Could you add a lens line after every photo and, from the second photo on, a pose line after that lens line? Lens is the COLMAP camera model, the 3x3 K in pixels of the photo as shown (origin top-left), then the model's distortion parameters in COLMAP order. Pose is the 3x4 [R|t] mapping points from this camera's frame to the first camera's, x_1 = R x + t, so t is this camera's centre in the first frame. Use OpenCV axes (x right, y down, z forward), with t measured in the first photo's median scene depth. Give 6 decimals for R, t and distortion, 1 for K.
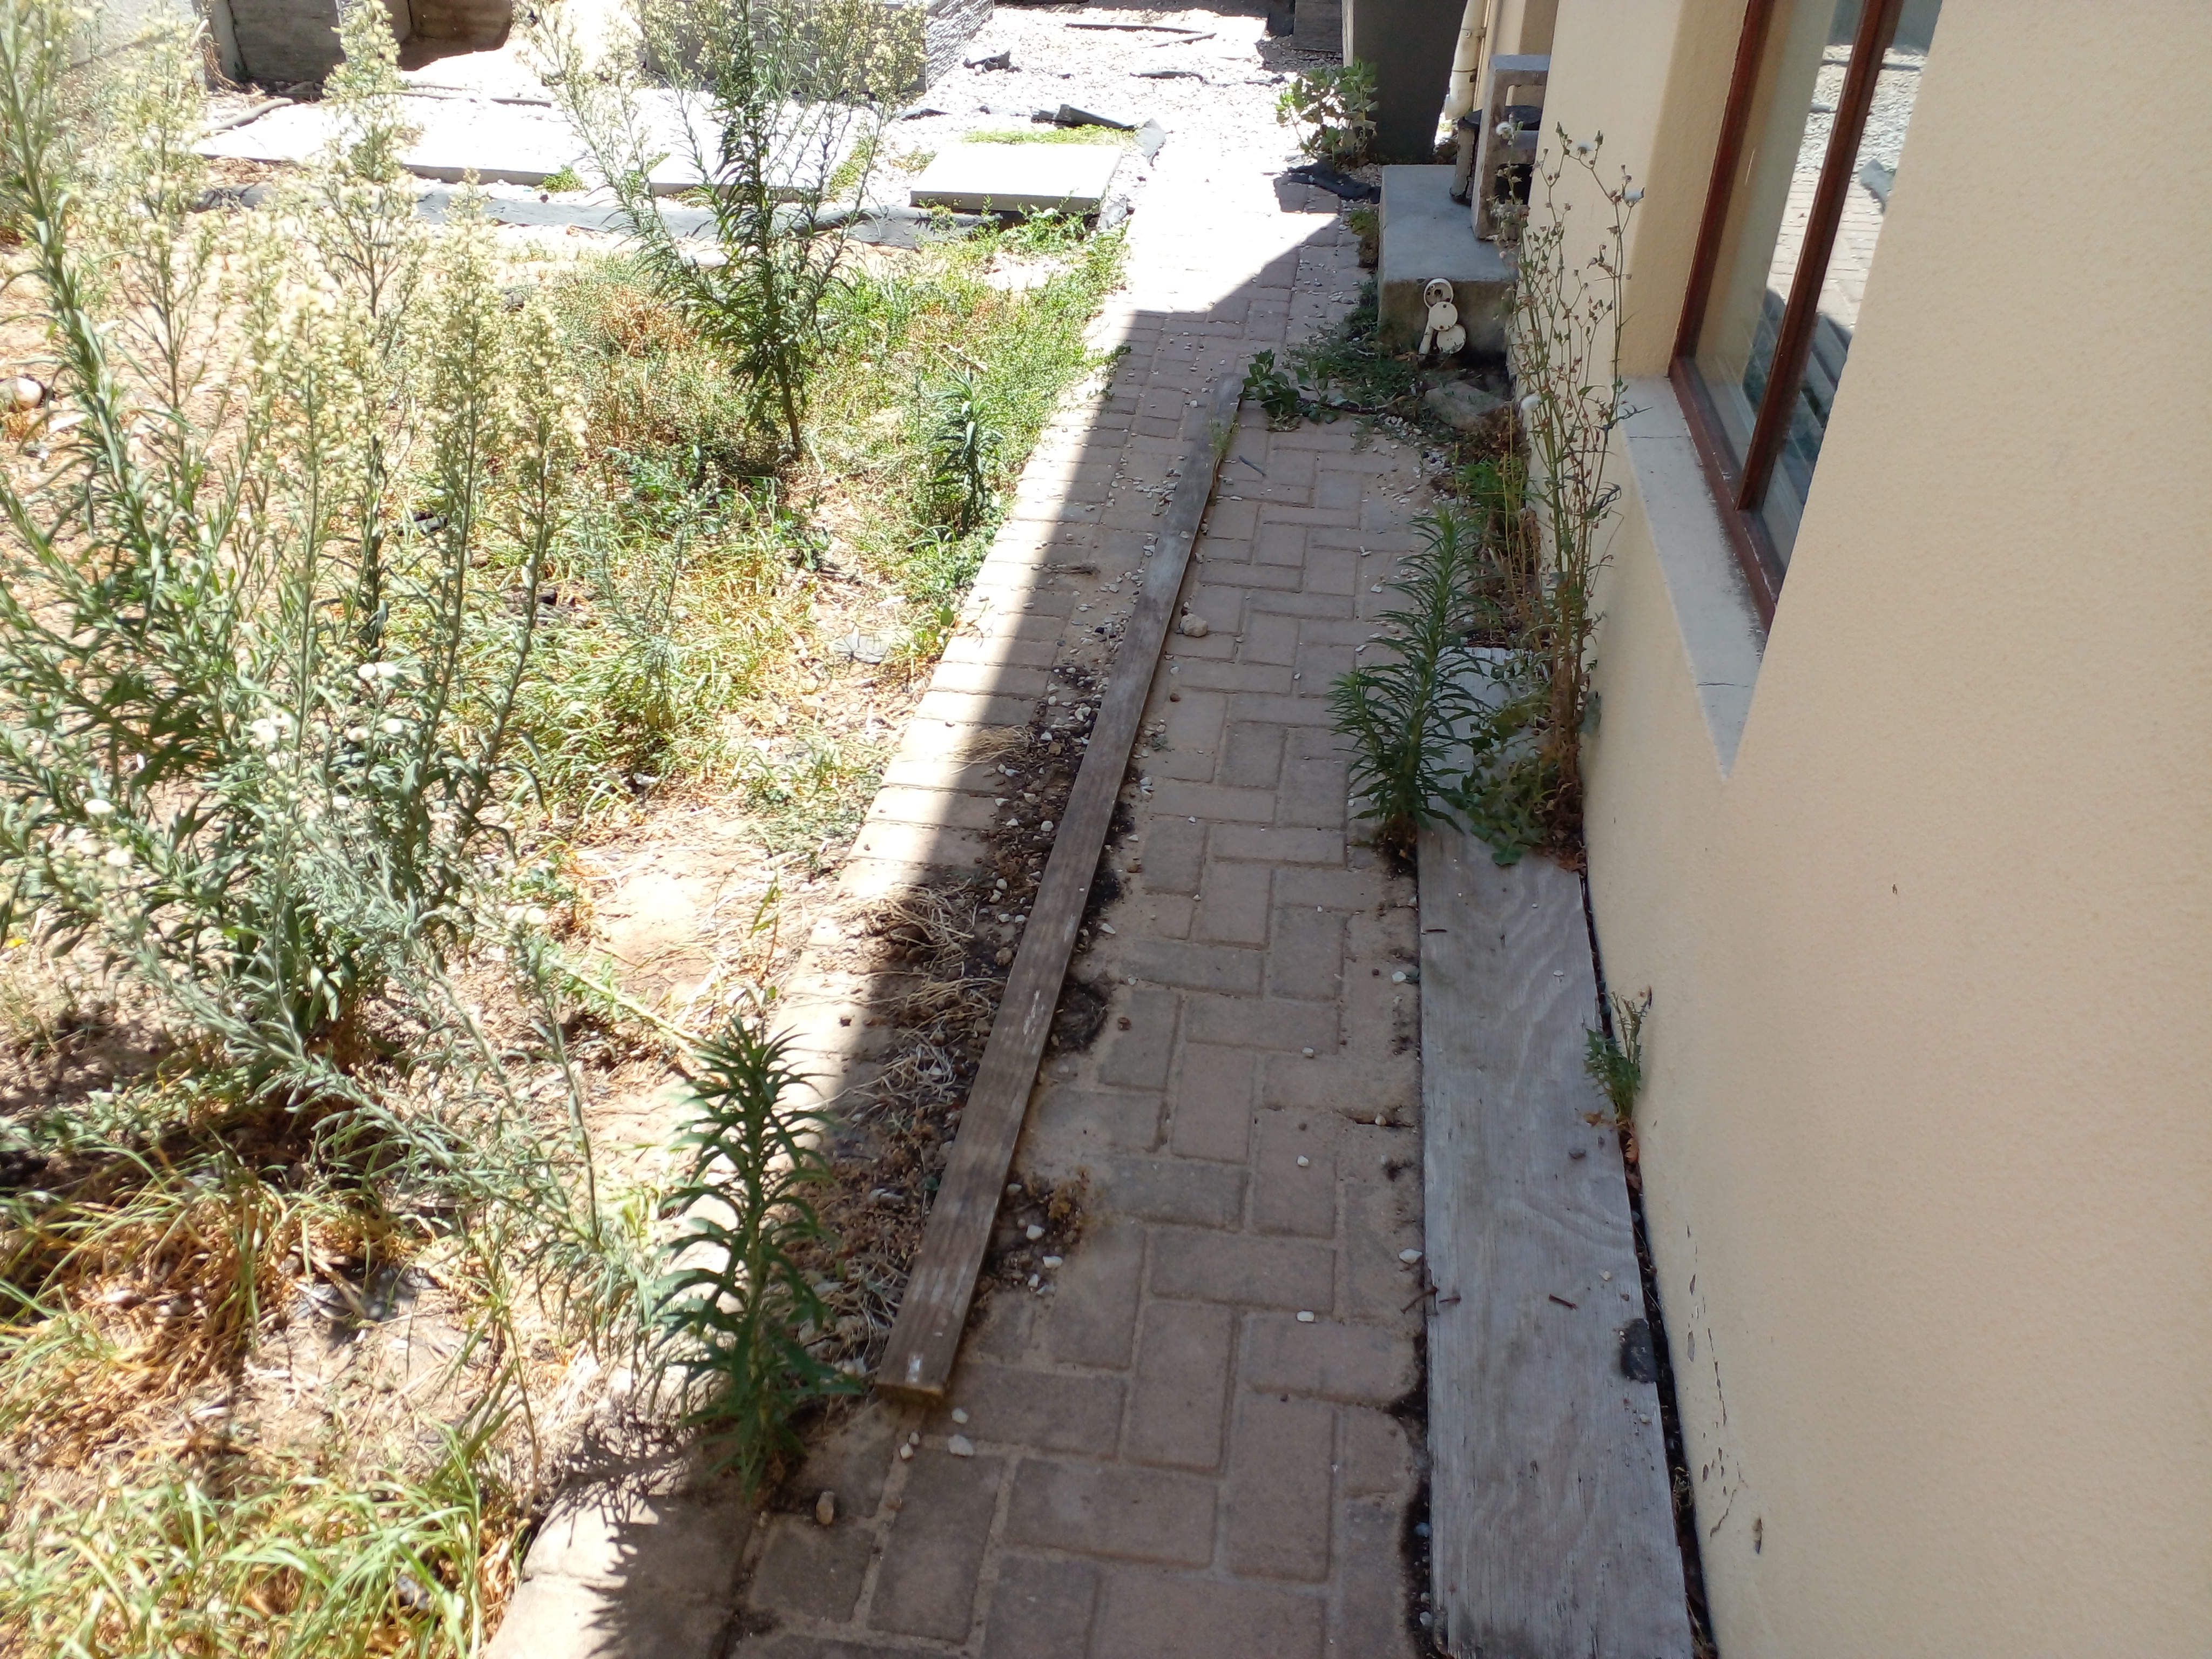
lens RADIAL K [[1611.4, 0, 1106.0], [0, 1611.4, 829.5], [0, 0, 1]] dist [0.162781, -0.398283]
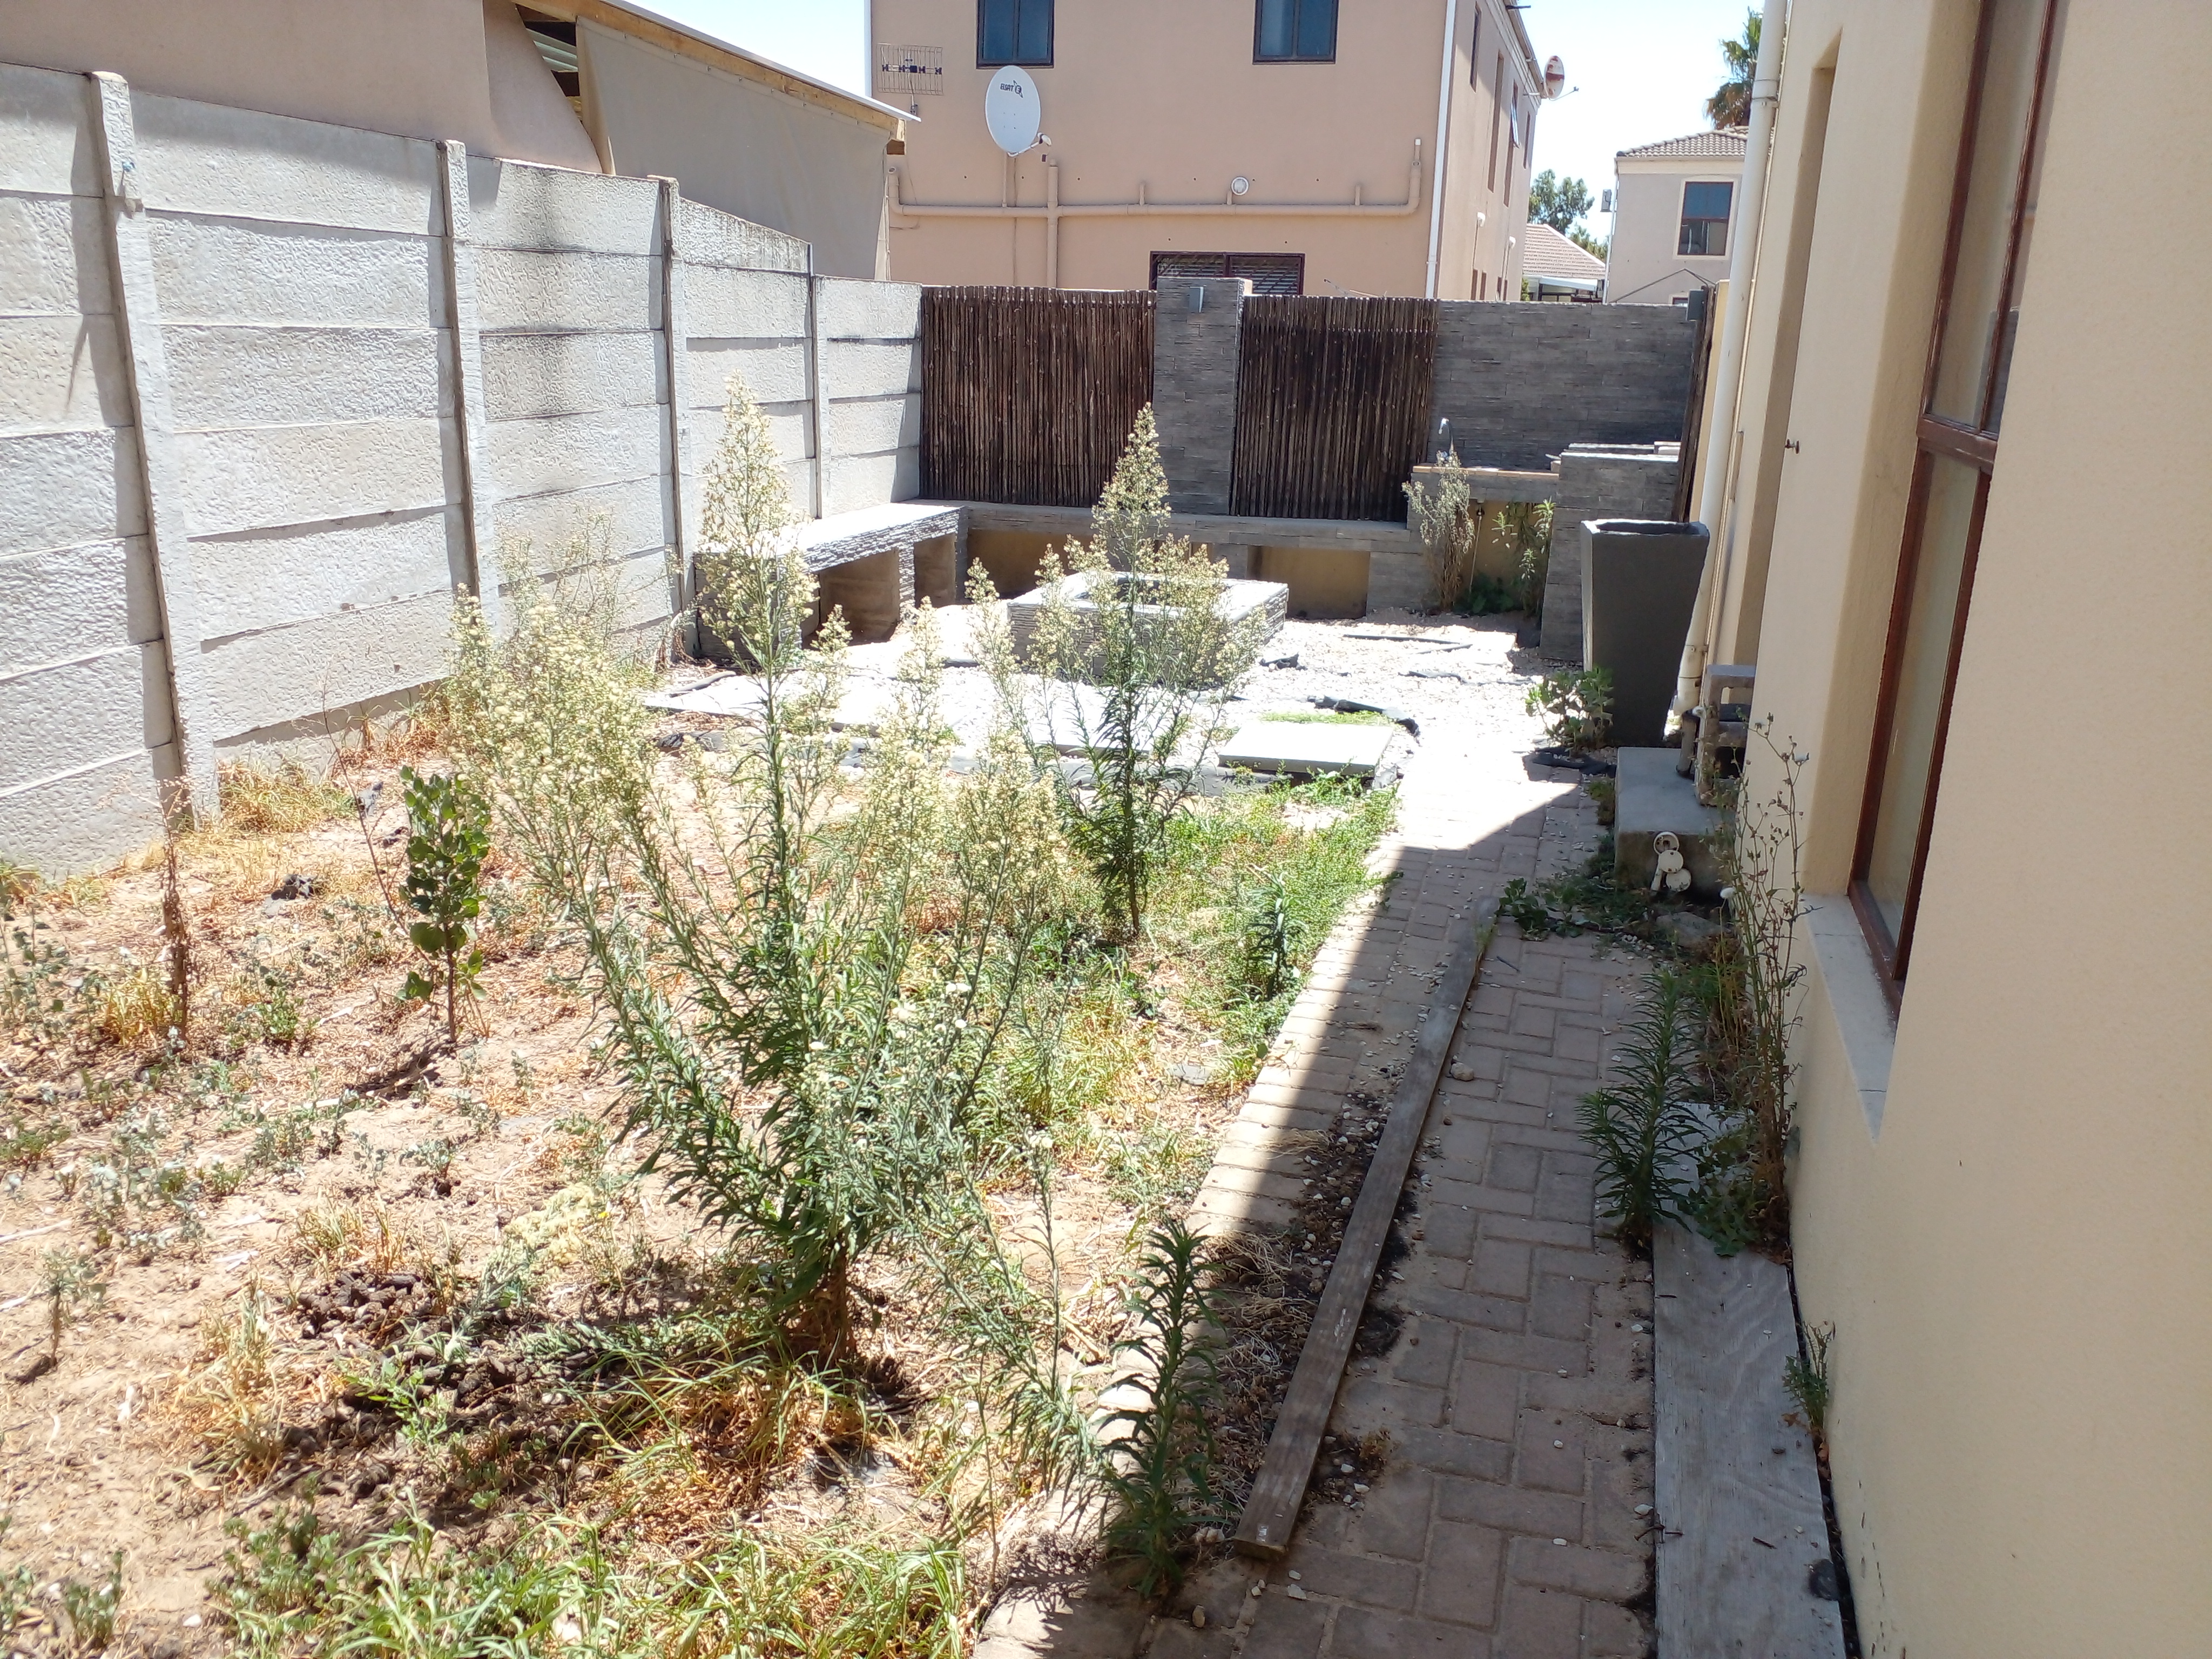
lens RADIAL K [[1611.4, 0, 1106.0], [0, 1611.4, 829.5], [0, 0, 1]] dist [0.162781, -0.398283]
pose [[0.987907, 0.043723, -0.148756, -0.039633], [-0.090311, 0.942132, -0.322848, 0.131872], [0.126032, 0.332378, 0.934688, -0.271173]]
